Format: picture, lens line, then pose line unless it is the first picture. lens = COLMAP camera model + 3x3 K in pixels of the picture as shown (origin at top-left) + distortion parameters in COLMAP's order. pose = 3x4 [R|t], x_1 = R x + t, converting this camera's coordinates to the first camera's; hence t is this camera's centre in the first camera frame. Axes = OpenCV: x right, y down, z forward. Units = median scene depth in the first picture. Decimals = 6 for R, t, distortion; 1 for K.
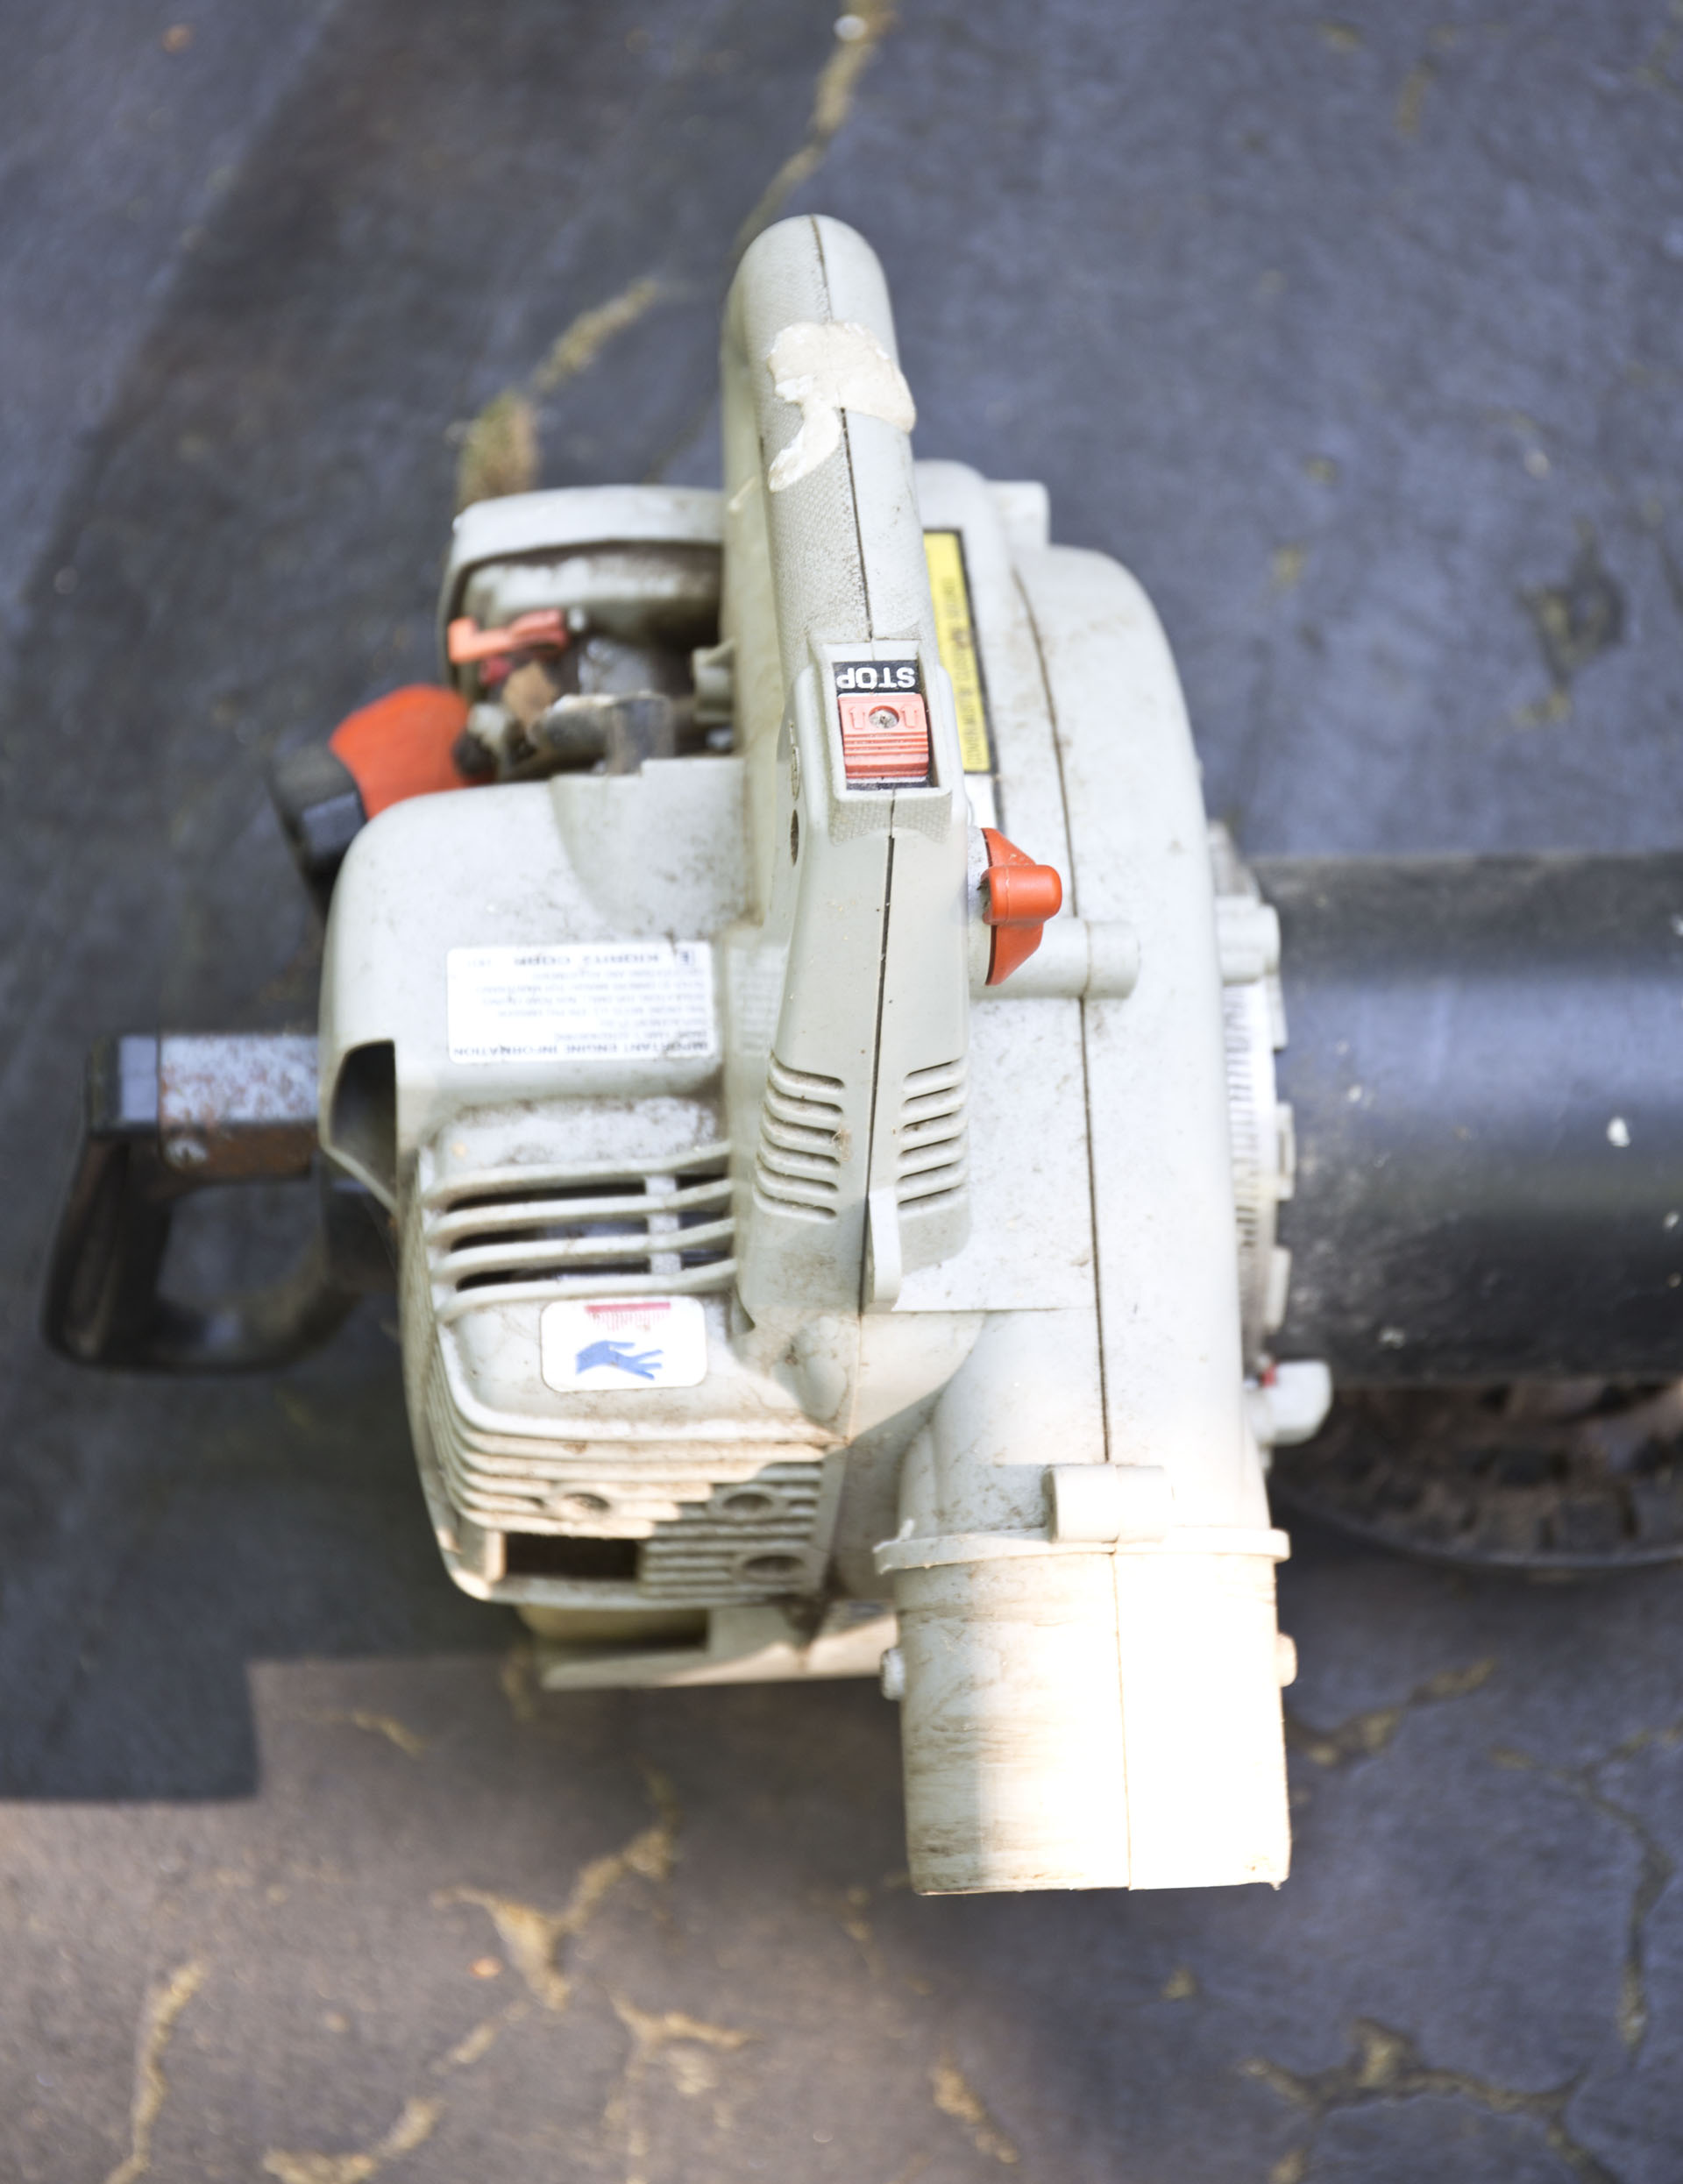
lens RADIAL K [[4560.7, 0, 740.9], [0, 4560.7, 992.2], [0, 0, 1]] dist [0.151475, 0.000000]
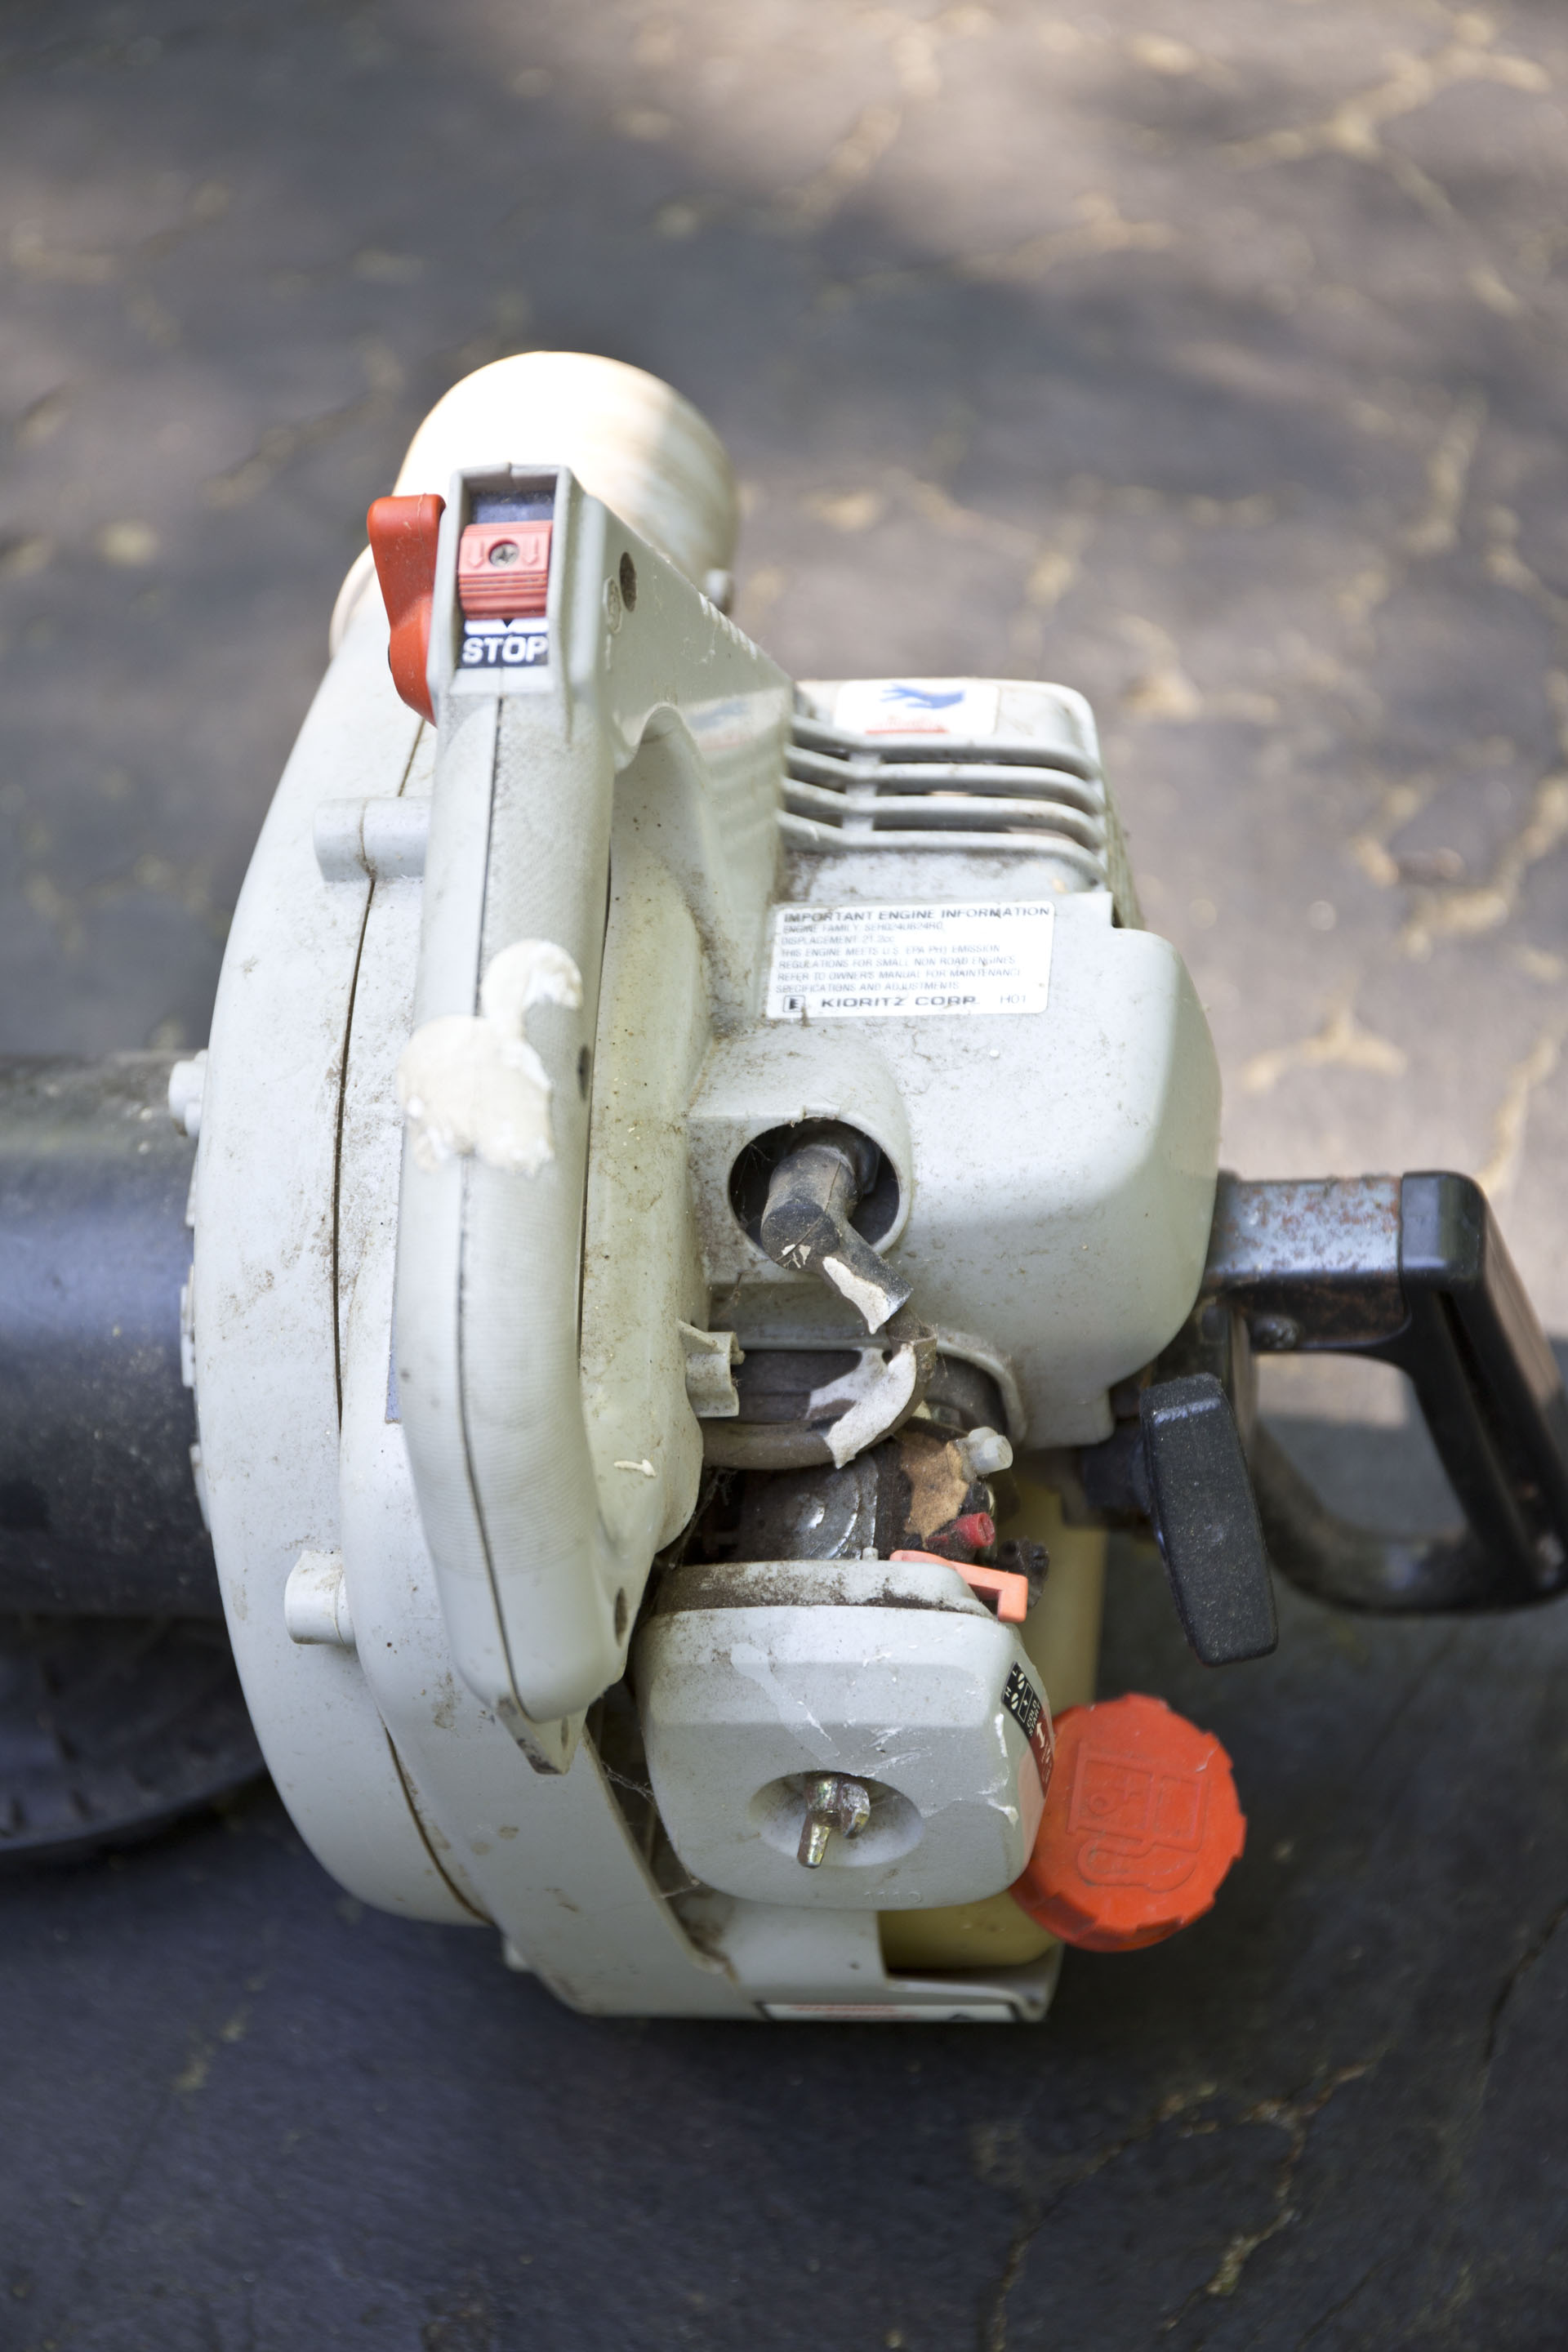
lens RADIAL K [[4209.4, 0, 847.8], [0, 4209.4, 1159.2], [0, 0, 1]] dist [0.060957, 0.000000]
pose [[-0.984586, -0.059851, 0.164340, -0.156179], [0.171247, -0.520911, 0.836257, -0.695799], [0.035556, 0.851510, 0.523131, 0.546682]]
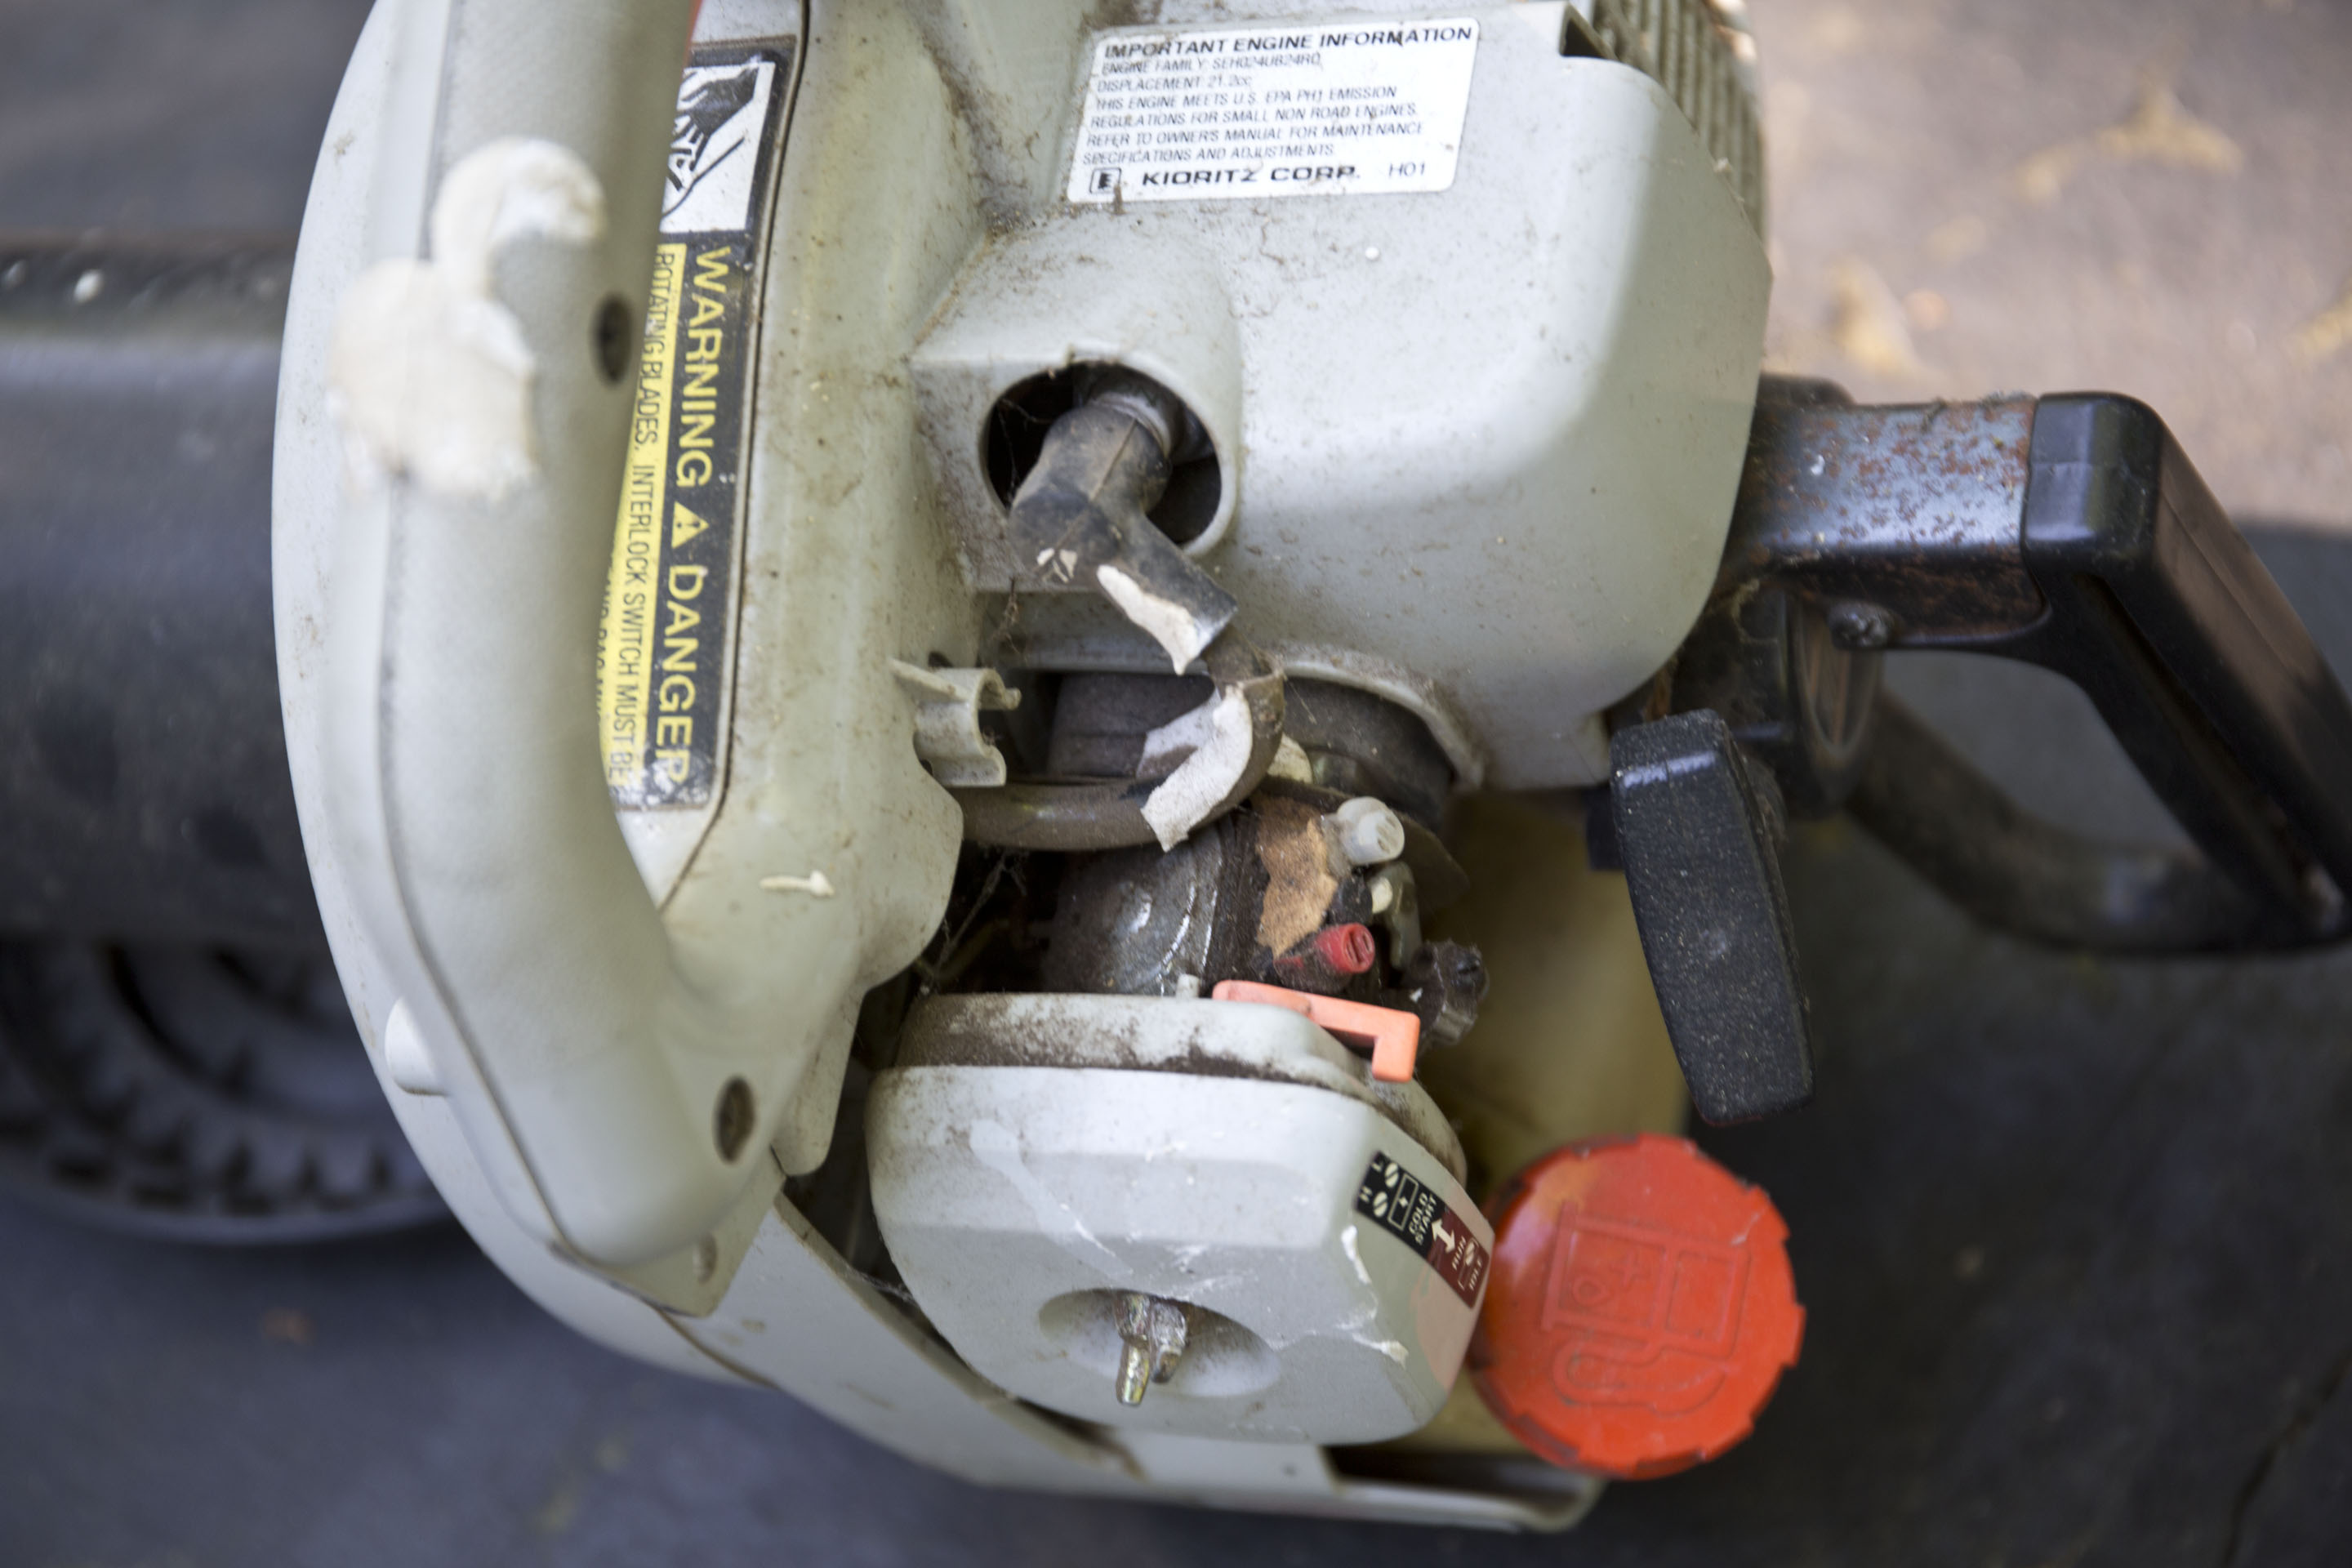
lens RADIAL K [[4209.4, 0, 1190.9], [0, 4209.4, 768.9], [0, 0, 1]] dist [0.060957, 0.000000]
pose [[-0.934858, -0.089144, 0.343648, -0.221523], [0.318436, -0.638521, 0.700635, -0.445678], [0.156969, 0.764424, 0.625313, 0.654627]]
